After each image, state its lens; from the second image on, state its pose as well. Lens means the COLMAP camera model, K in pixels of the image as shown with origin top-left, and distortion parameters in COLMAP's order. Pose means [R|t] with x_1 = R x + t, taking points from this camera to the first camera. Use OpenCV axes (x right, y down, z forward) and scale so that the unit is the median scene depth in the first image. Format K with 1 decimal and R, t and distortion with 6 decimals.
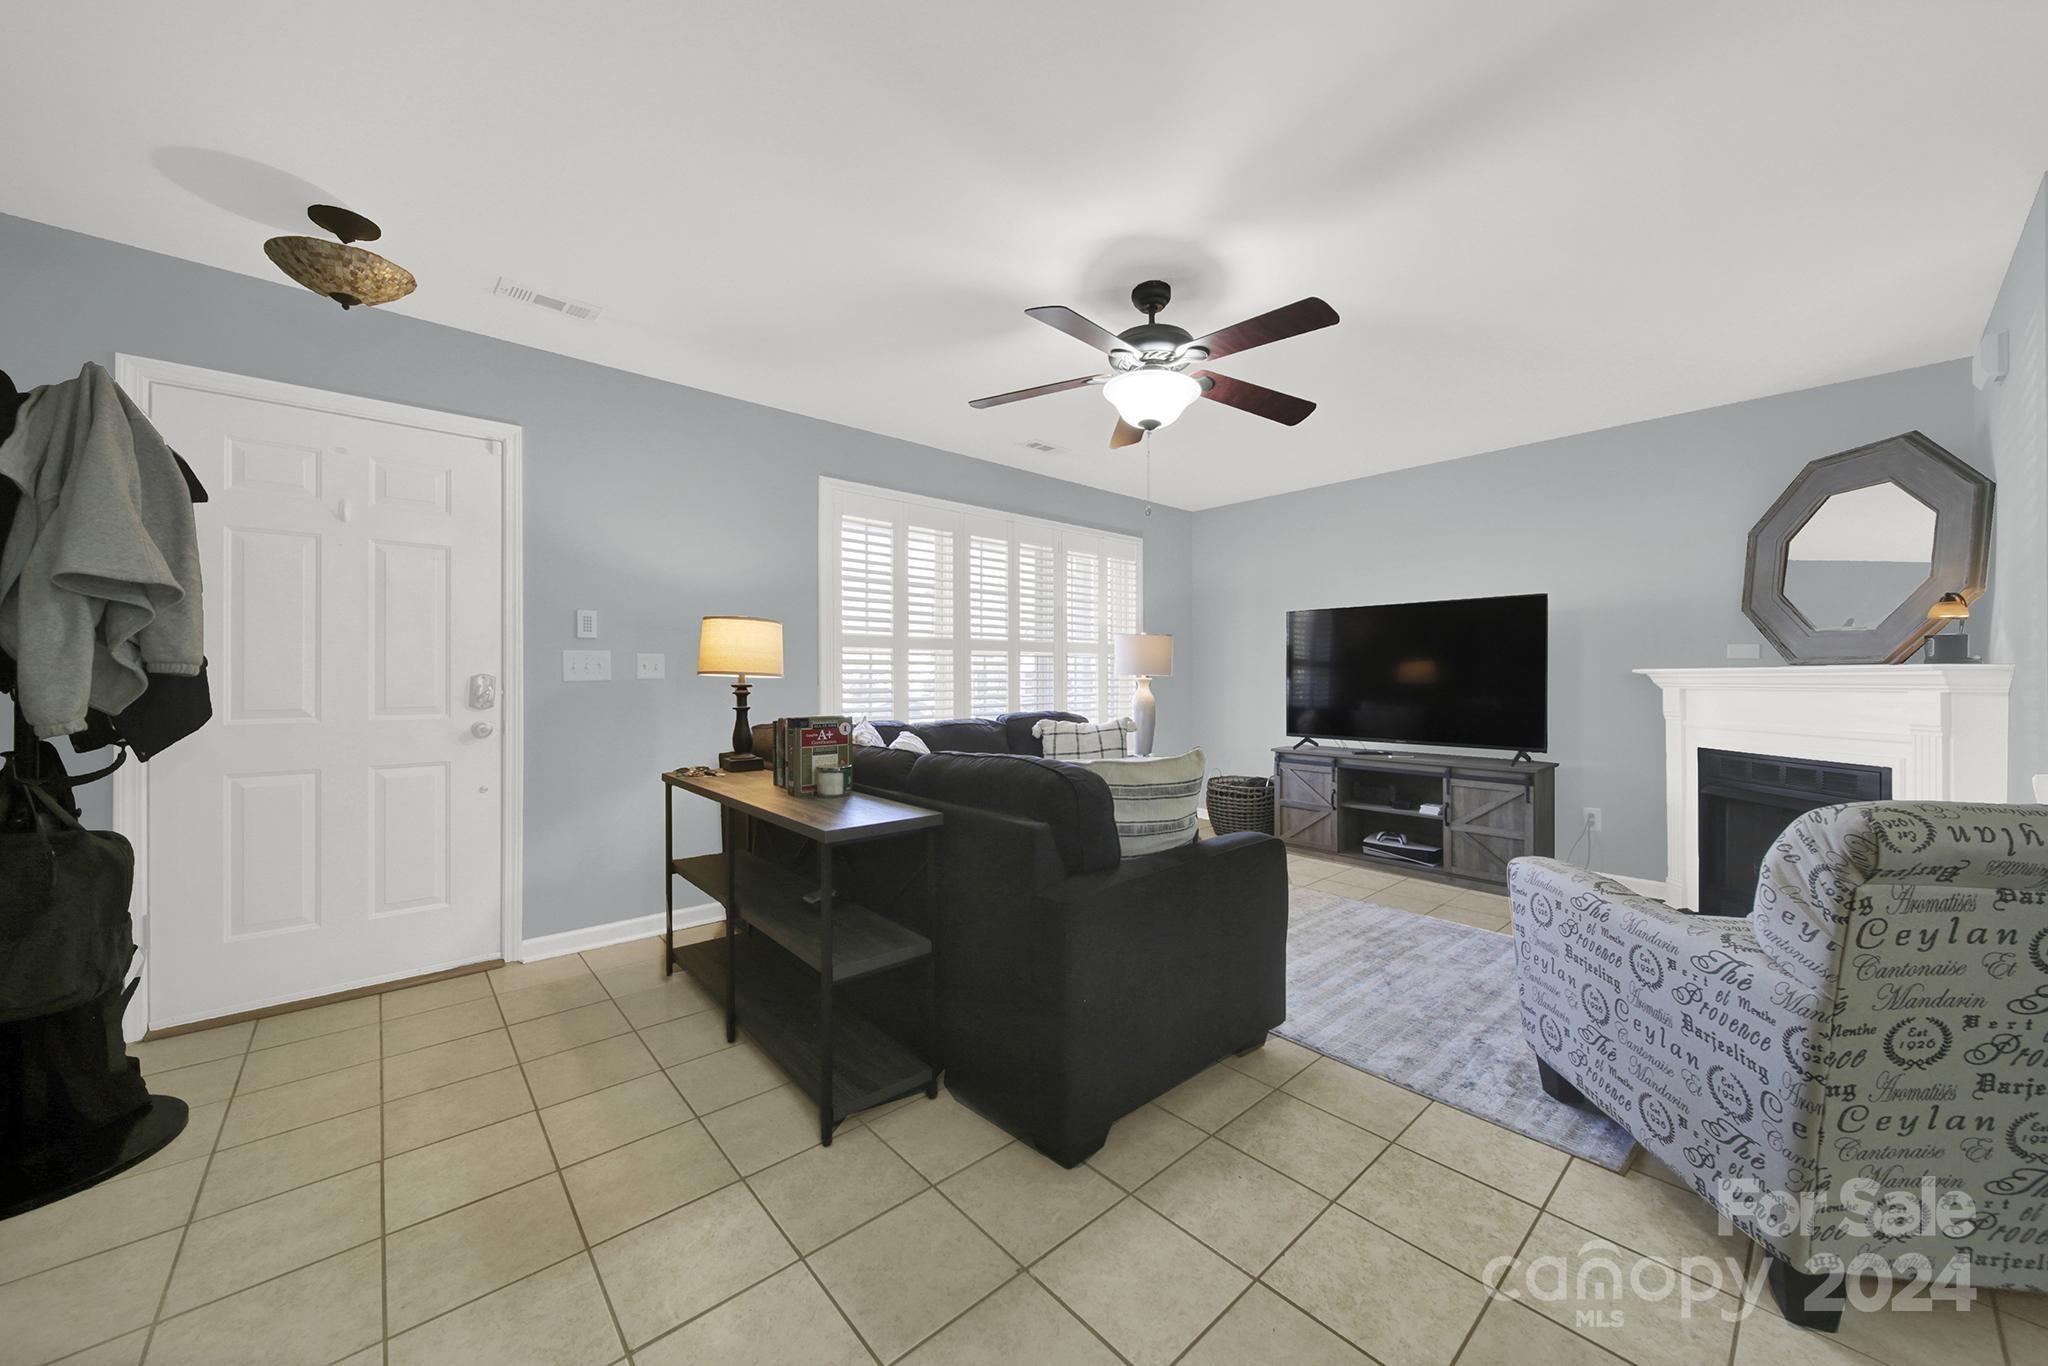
lens RADIAL K [[748.8, 0, 1036.5], [0, 748.8, 678.1], [0, 0, 1]] dist [-0.001660, -0.000108]
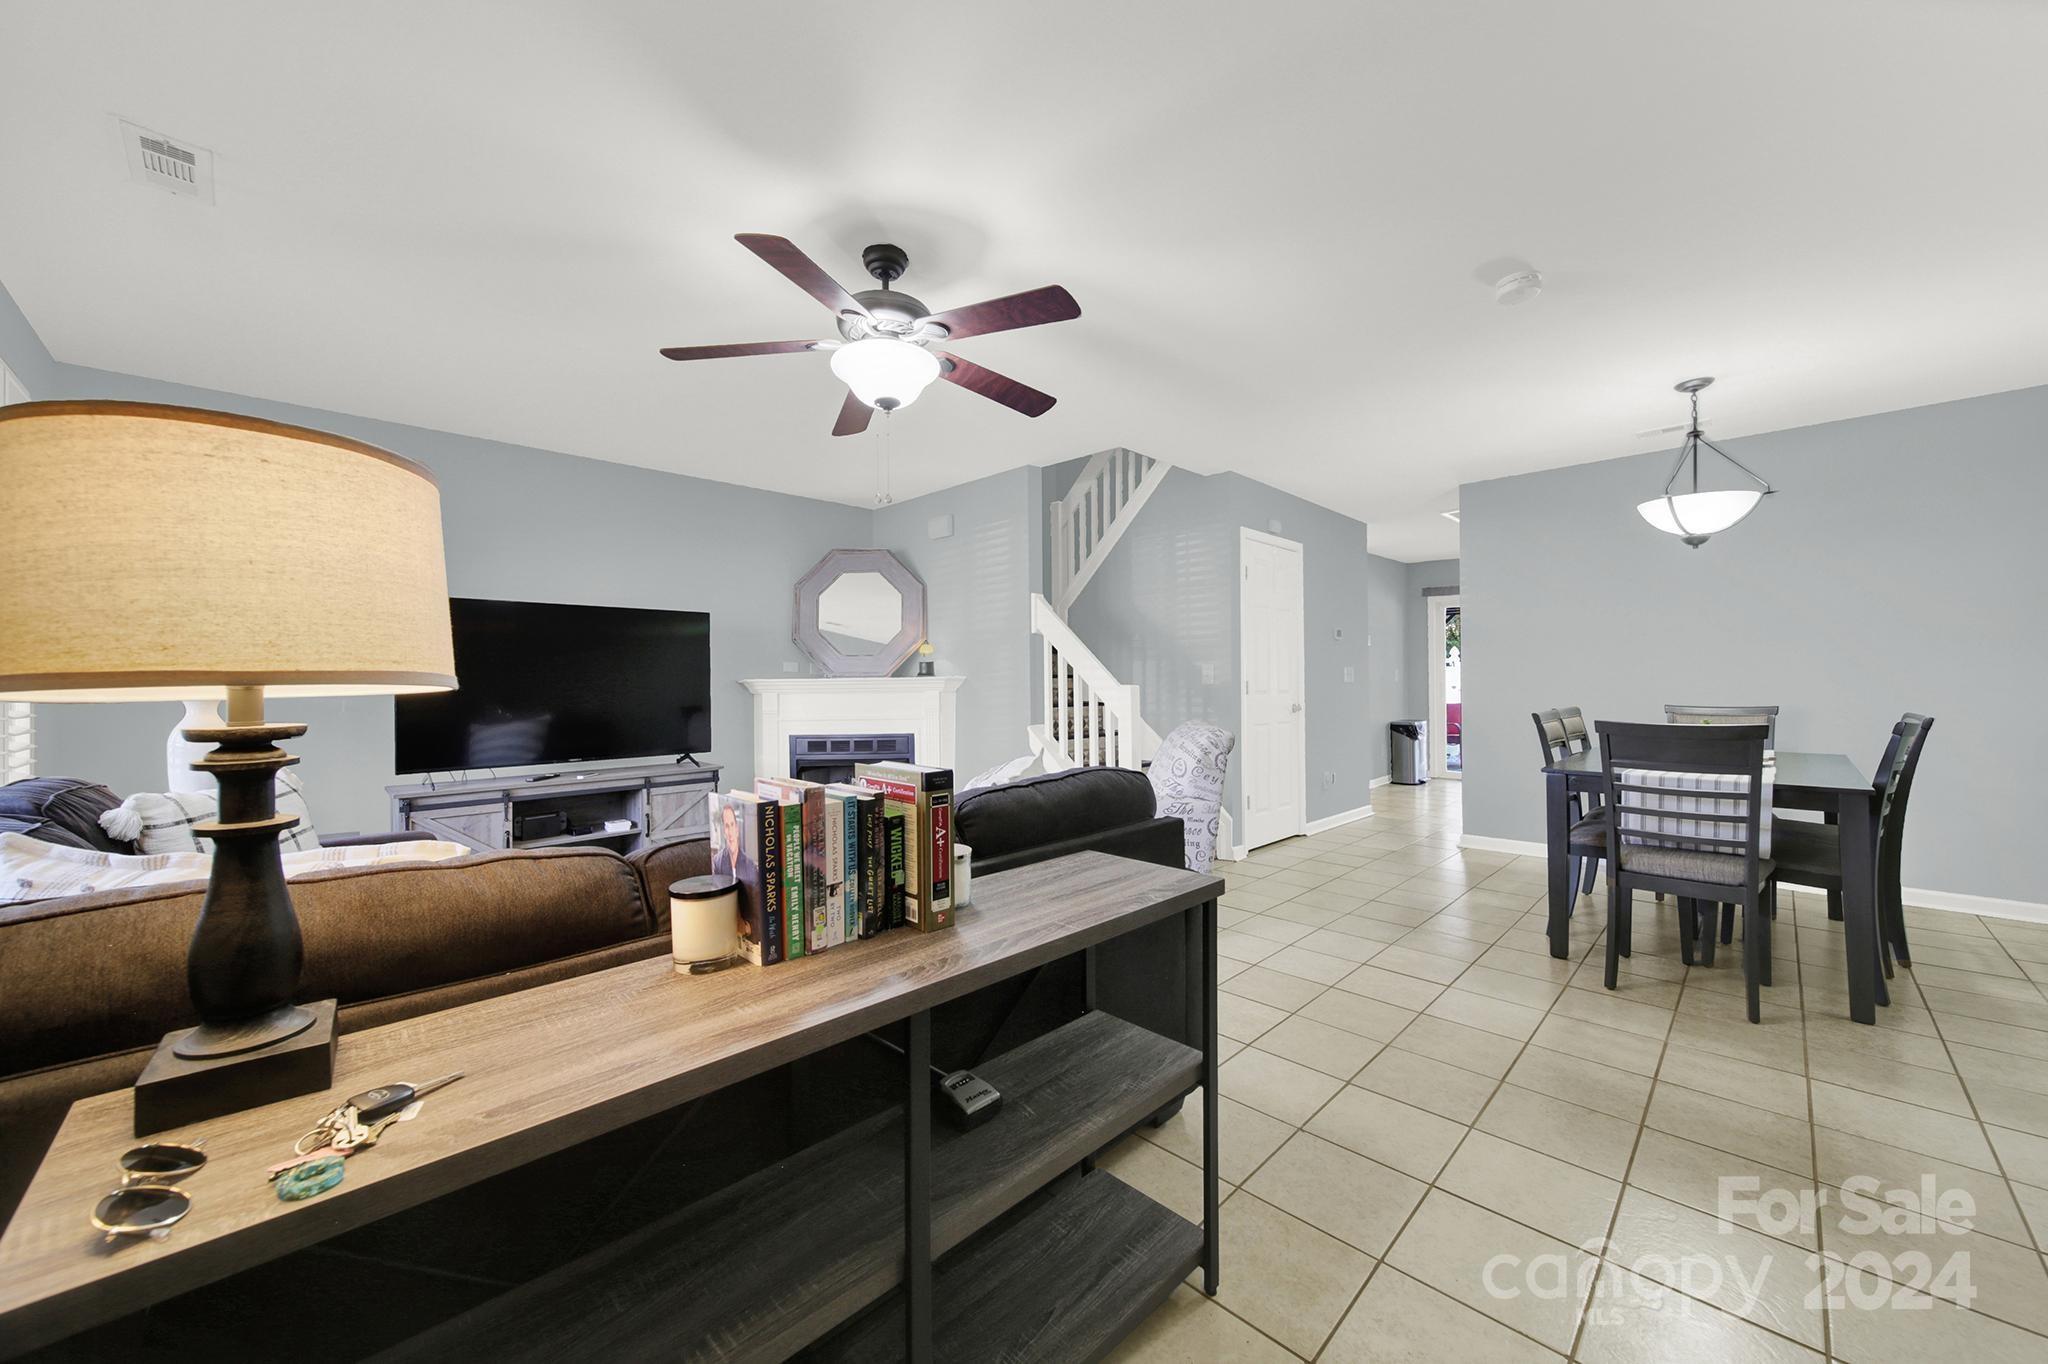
lens RADIAL K [[748.8, 0, 1031.0], [0, 748.8, 680.7], [0, 0, 1]] dist [-0.001660, -0.000108]
pose [[-0.066254, 0.001529, 0.997802, -0.491174], [0.009752, 0.999952, -0.000885, -0.003206], [-0.997755, 0.009672, -0.066266, 0.583191]]
